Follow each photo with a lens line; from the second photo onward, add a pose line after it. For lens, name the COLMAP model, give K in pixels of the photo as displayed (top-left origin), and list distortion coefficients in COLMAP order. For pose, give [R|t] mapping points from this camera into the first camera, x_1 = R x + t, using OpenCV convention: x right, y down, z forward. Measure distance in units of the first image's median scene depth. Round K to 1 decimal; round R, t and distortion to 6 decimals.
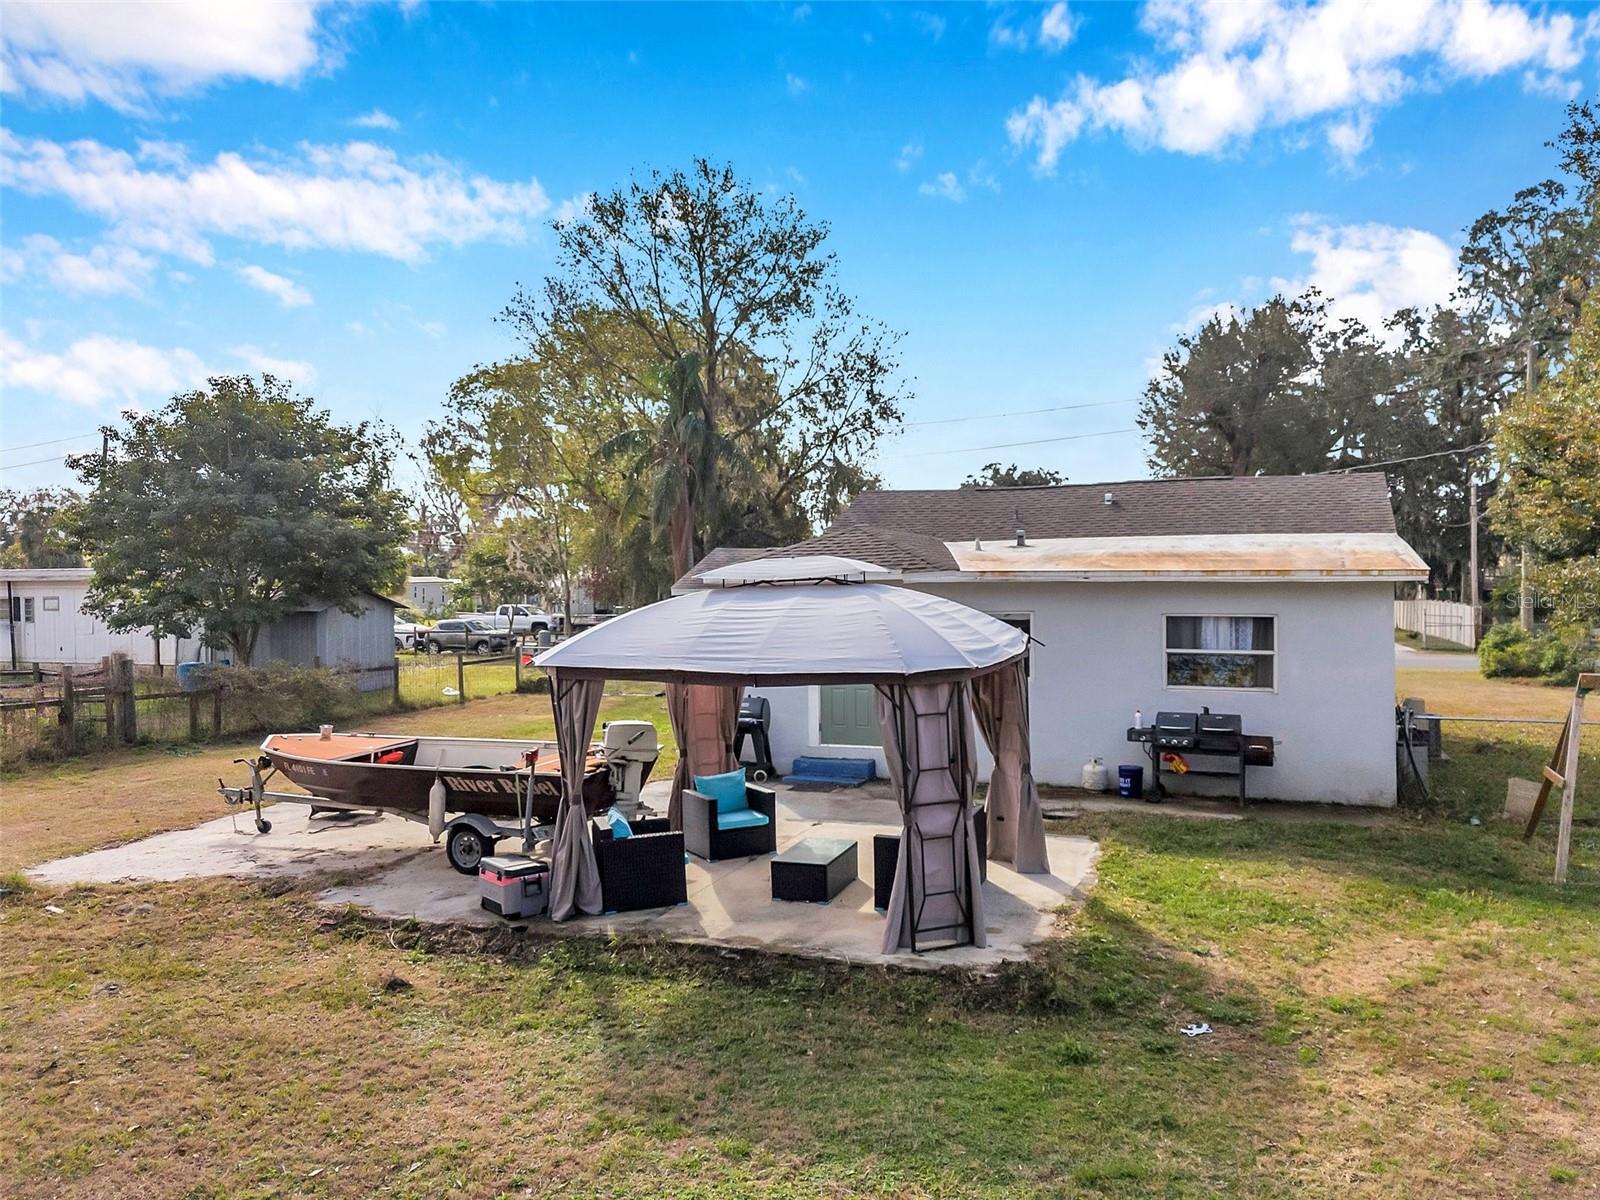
lens RADIAL K [[1220.2, 0, 793.3], [0, 1220.2, 599.7], [0, 0, 1]] dist [0.074716, -0.073779]
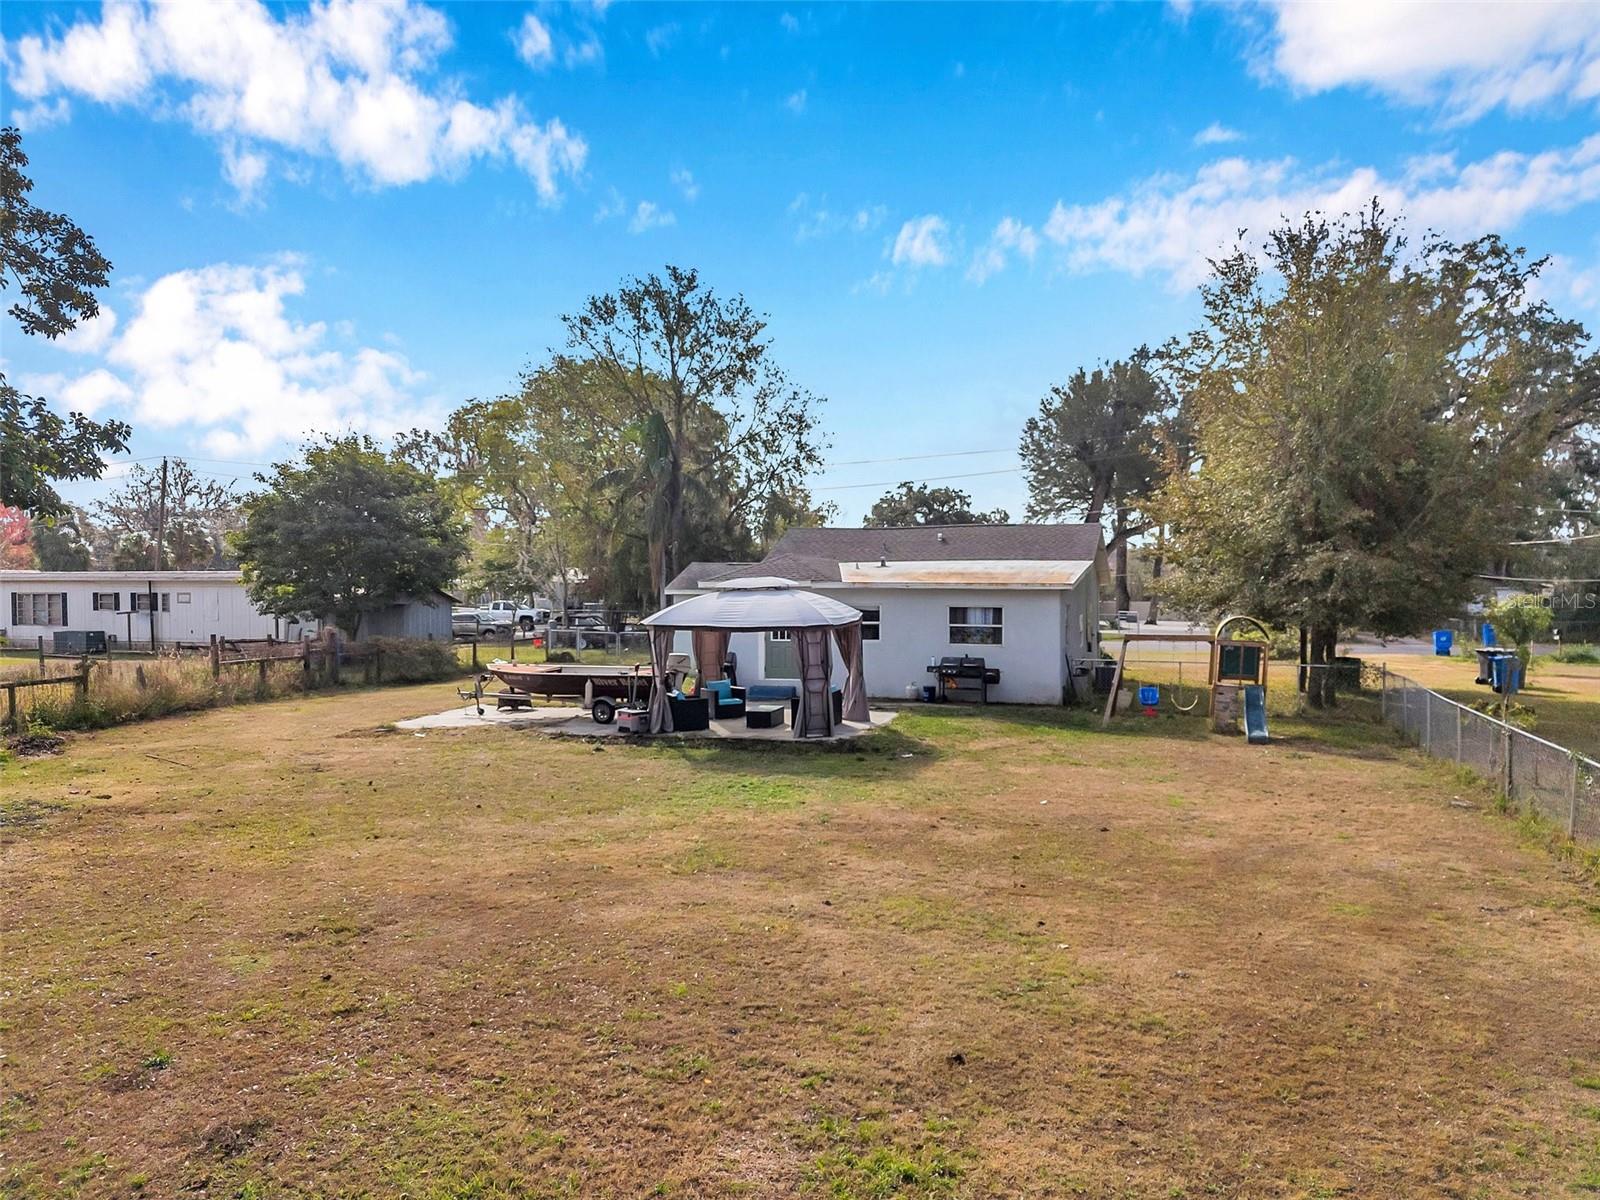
lens RADIAL K [[1202.1, 0, 789.8], [0, 1202.1, 594.1], [0, 0, 1]] dist [0.078968, -0.076400]
pose [[0.998675, 0.005373, 0.051187, -0.017059], [-0.005157, 0.999977, -0.004353, 0.001623], [-0.051210, 0.004084, 0.998680, -0.400532]]
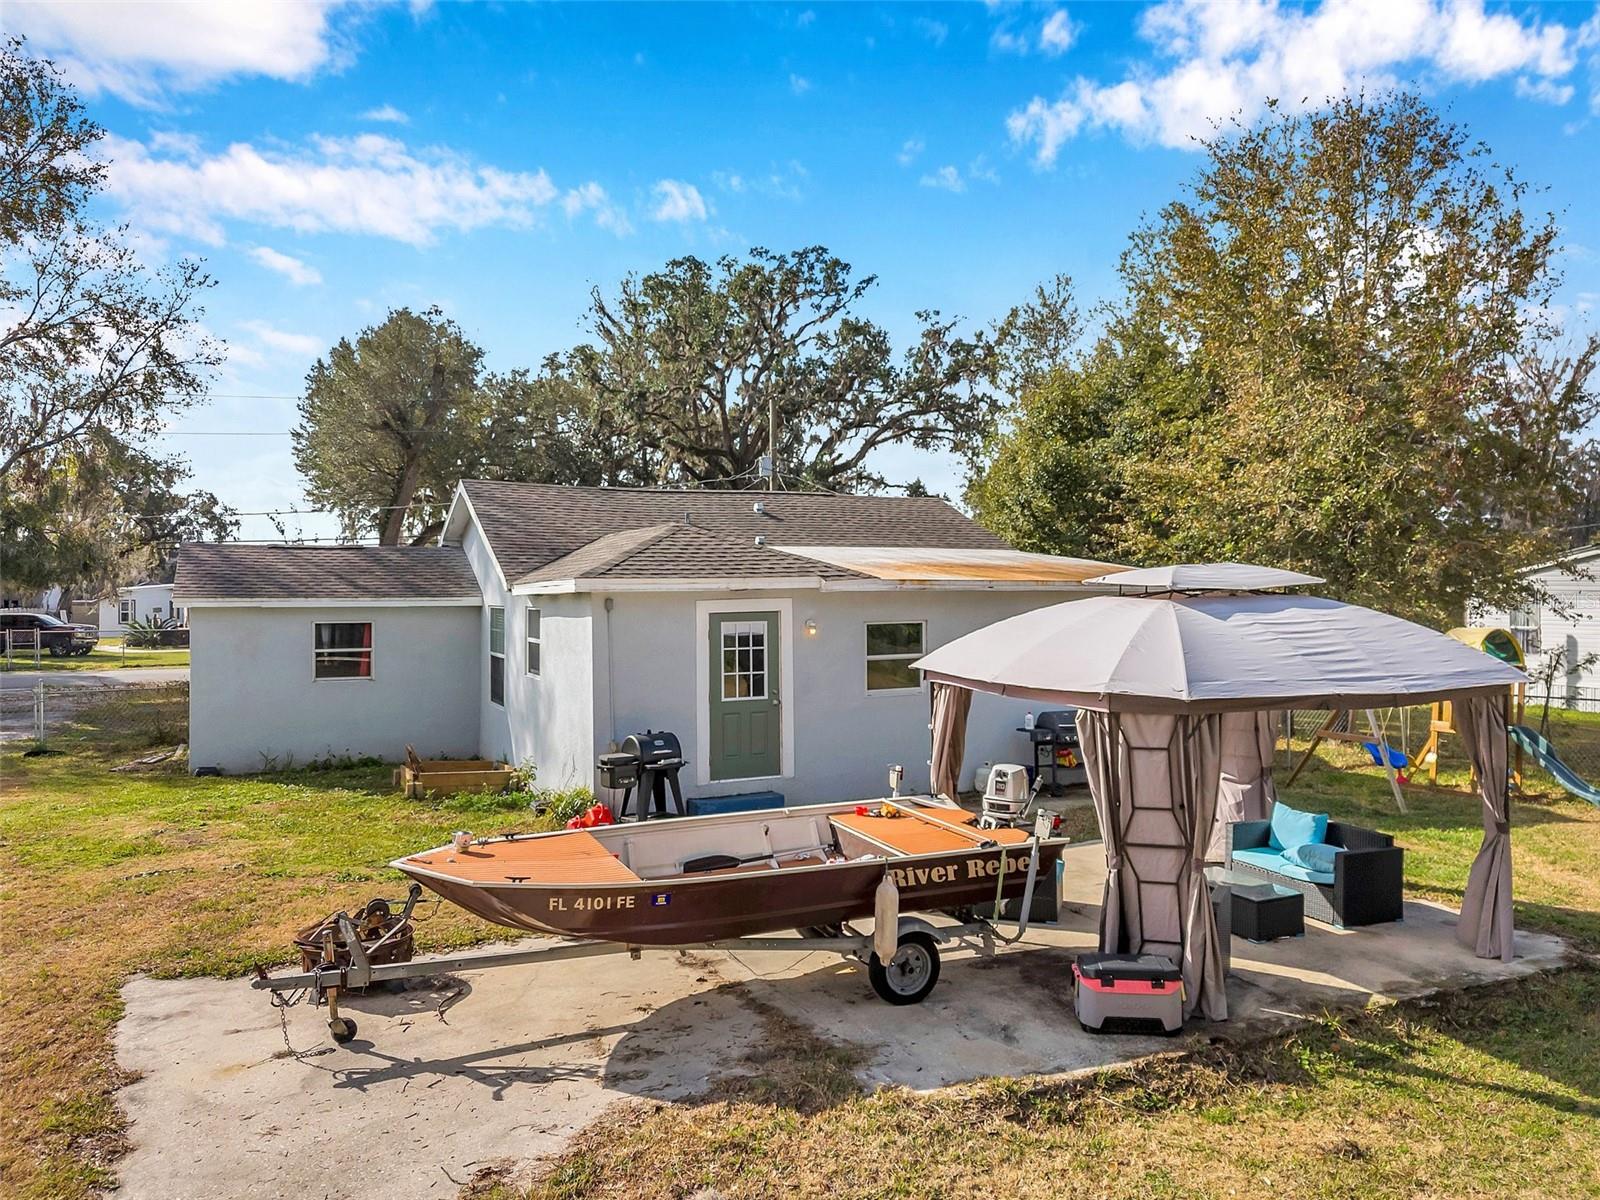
lens RADIAL K [[1202.1, 0, 789.8], [0, 1202.1, 594.1], [0, 0, 1]] dist [0.078968, -0.076400]
pose [[0.691938, -0.002466, 0.721953, -0.293229], [0.009089, 0.999945, -0.005296, -0.003746], [-0.721900, 0.010227, 0.691922, 0.201704]]
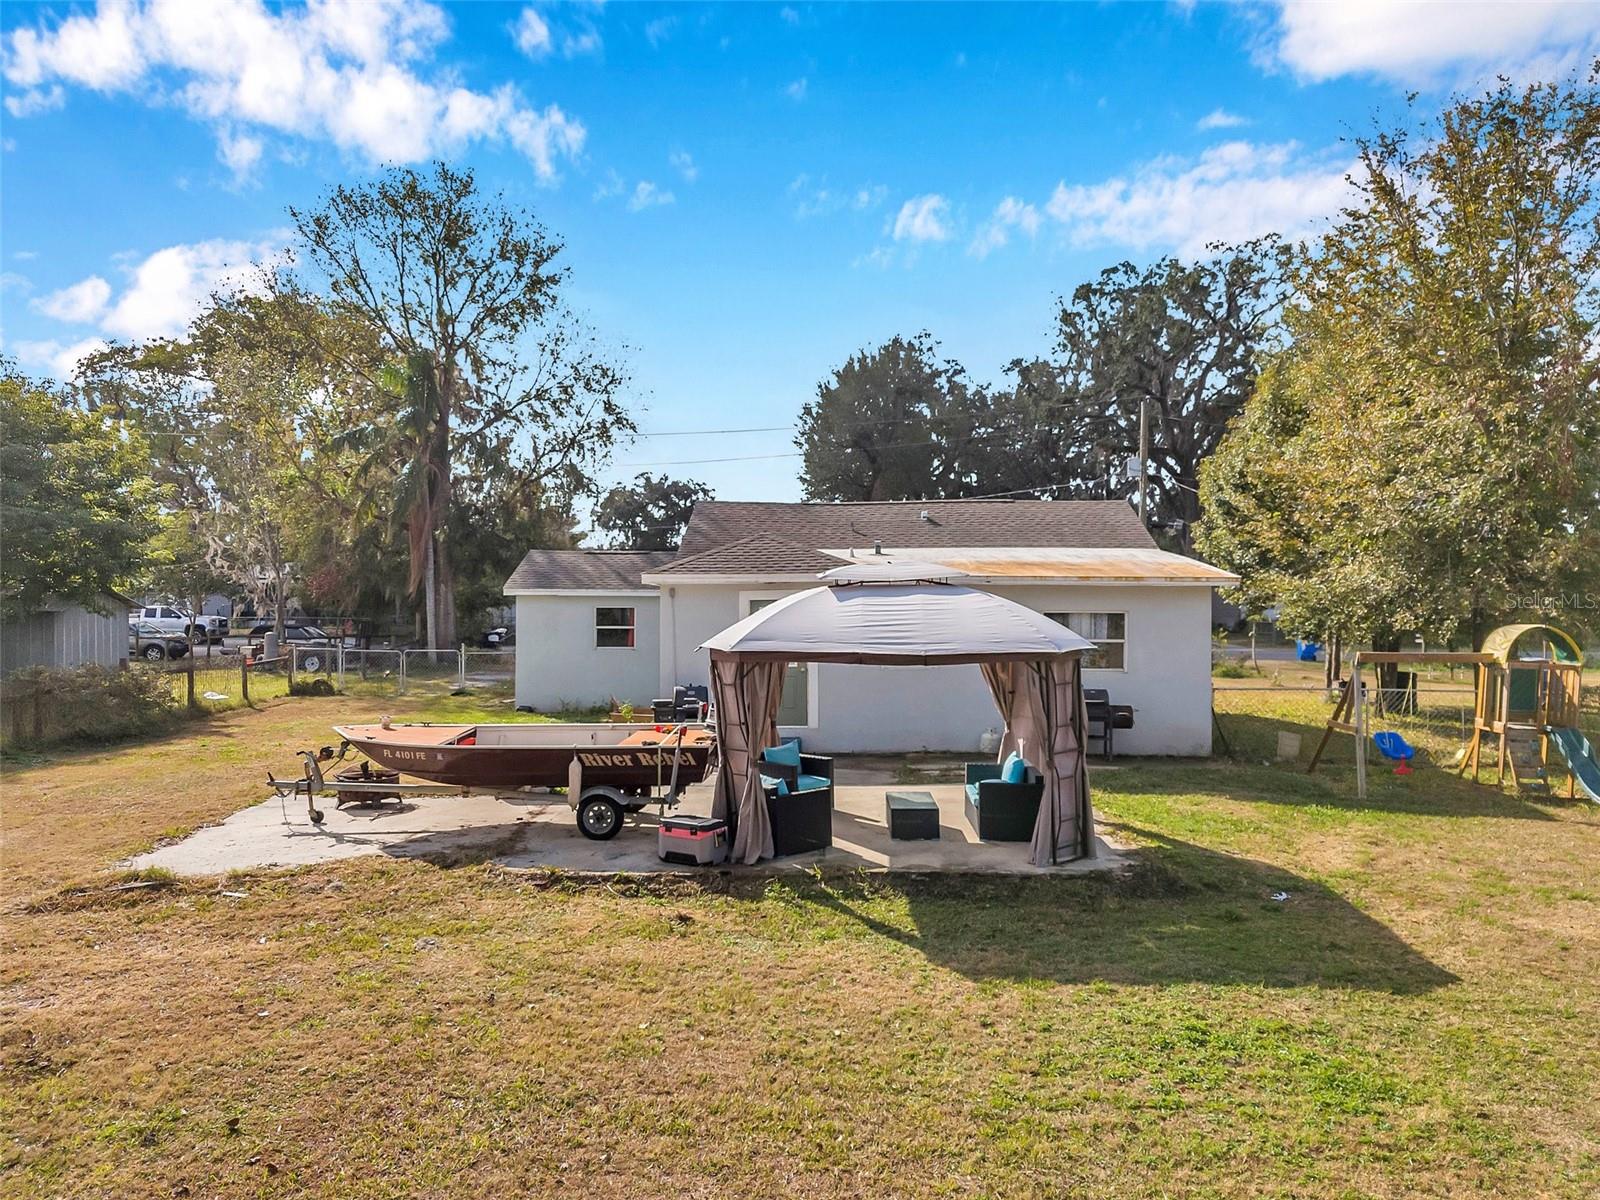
lens RADIAL K [[1202.1, 0, 789.8], [0, 1202.1, 594.1], [0, 0, 1]] dist [0.078968, -0.076400]
pose [[0.944359, 0.005017, 0.328879, -0.166837], [-0.002715, 0.999968, -0.007459, 0.002114], [-0.328906, 0.006151, 0.944343, -0.037135]]
